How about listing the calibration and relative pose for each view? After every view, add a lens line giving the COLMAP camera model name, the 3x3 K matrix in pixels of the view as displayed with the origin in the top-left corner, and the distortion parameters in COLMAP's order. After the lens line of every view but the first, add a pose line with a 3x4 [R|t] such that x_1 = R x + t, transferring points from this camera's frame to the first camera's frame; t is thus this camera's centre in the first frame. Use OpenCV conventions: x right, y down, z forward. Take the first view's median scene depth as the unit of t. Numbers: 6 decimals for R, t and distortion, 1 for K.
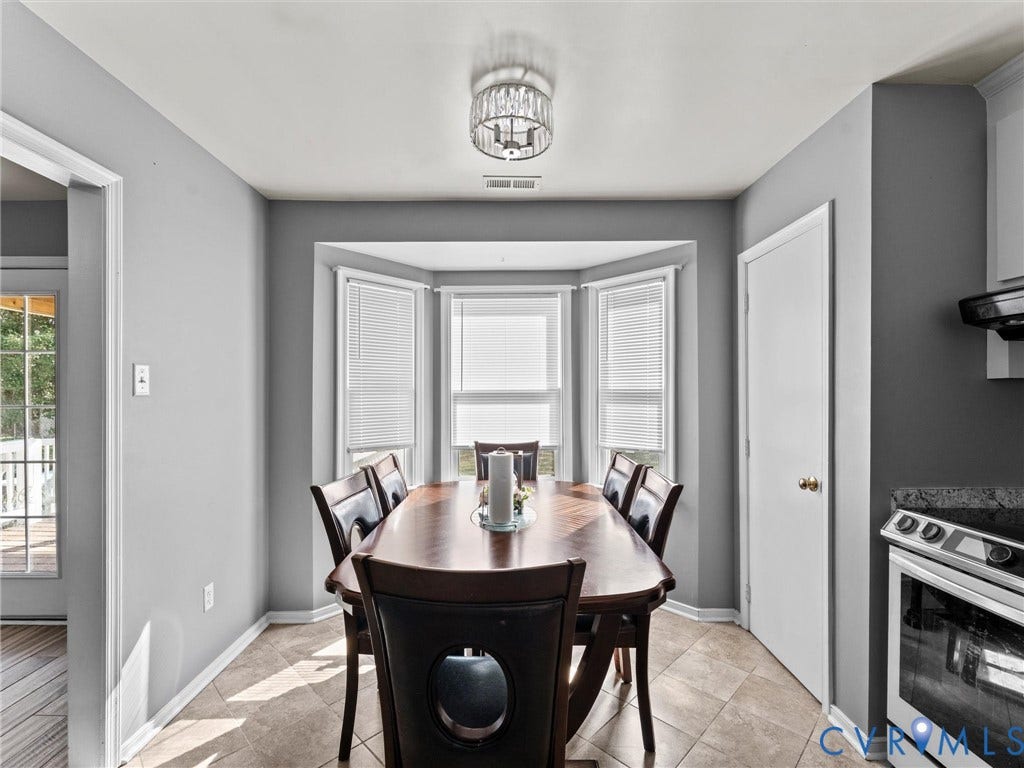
lens RADIAL K [[466.1, 0, 509.9], [0, 466.1, 397.0], [0, 0, 1]] dist [-0.000297, -0.000053]
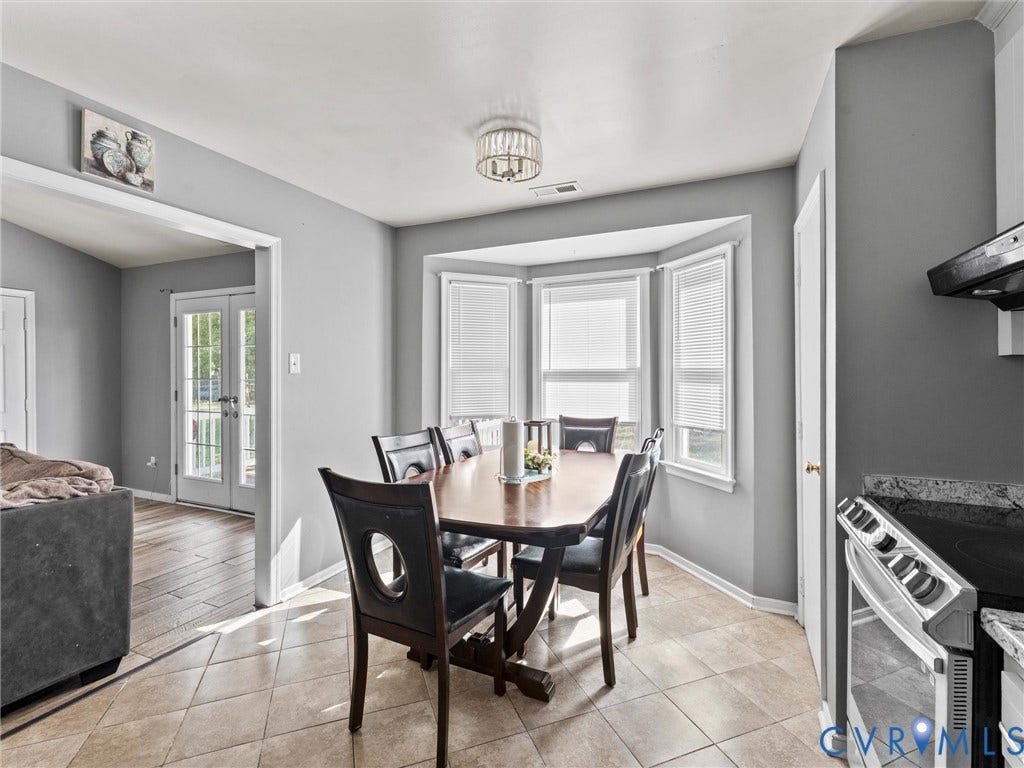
lens RADIAL K [[474.3, 0, 512.7], [0, 474.3, 376.8], [0, 0, 1]] dist [0.000285, -0.000311]
pose [[0.909393, 0.004926, -0.415908, 0.351562], [-0.003991, 0.999987, 0.003117, 0.000232], [0.415918, -0.001175, 0.909401, -0.098109]]
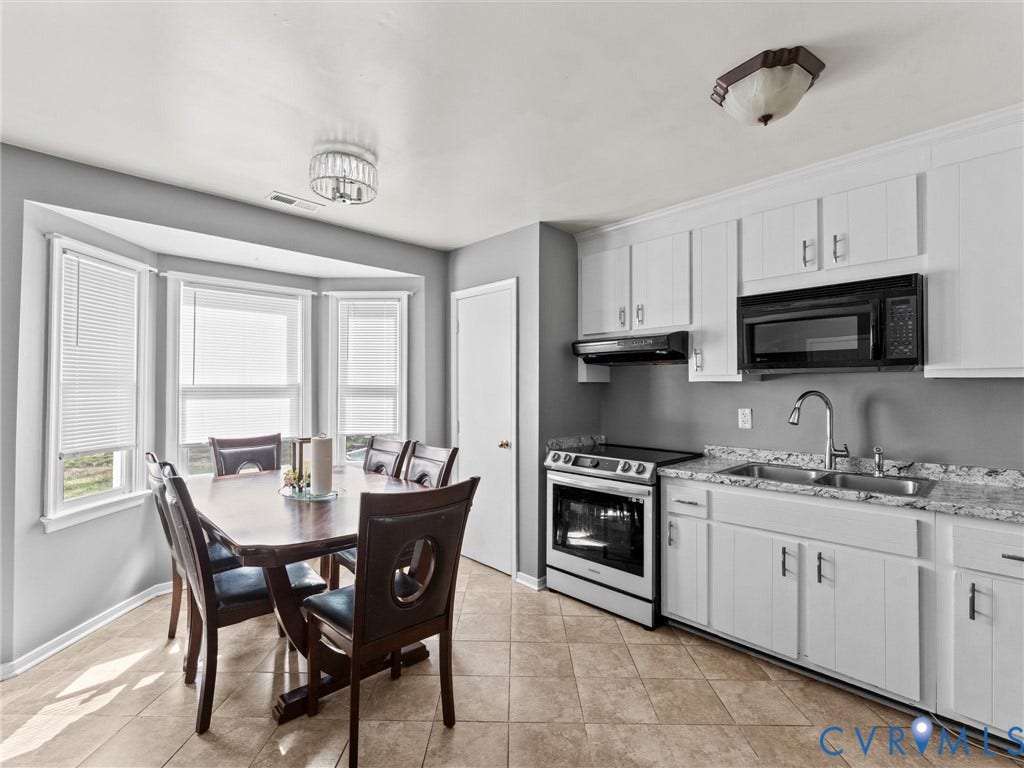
lens RADIAL K [[477.3, 0, 509.0], [0, 477.3, 384.7], [0, 0, 1]] dist [-0.001605, -0.000476]
pose [[0.722393, 0.010063, 0.691410, -0.371489], [0.000902, 0.999880, -0.015495, 0.001904], [-0.691482, 0.011817, 0.722297, -0.167974]]
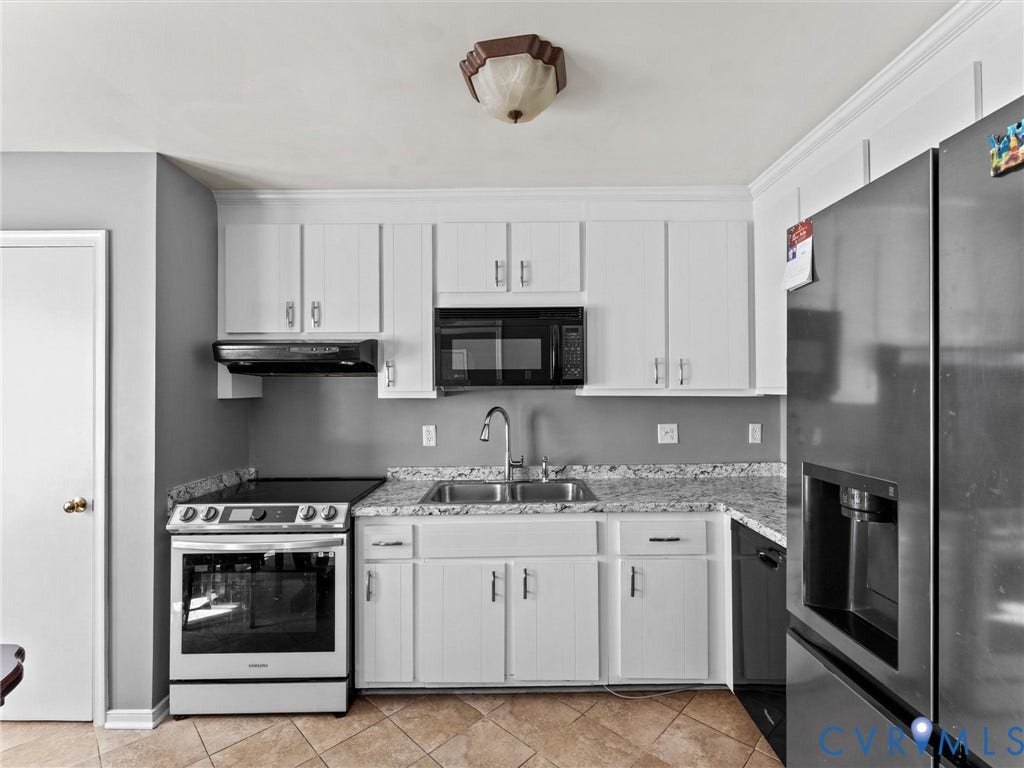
lens RADIAL K [[464.7, 0, 512.6], [0, 464.7, 385.6], [0, 0, 1]] dist [0.001147, -0.001198]
pose [[0.002275, 0.014943, 0.999886, -0.243708], [0.012404, 0.999811, -0.014970, -0.028310], [-0.999920, 0.012436, 0.002089, 0.056926]]
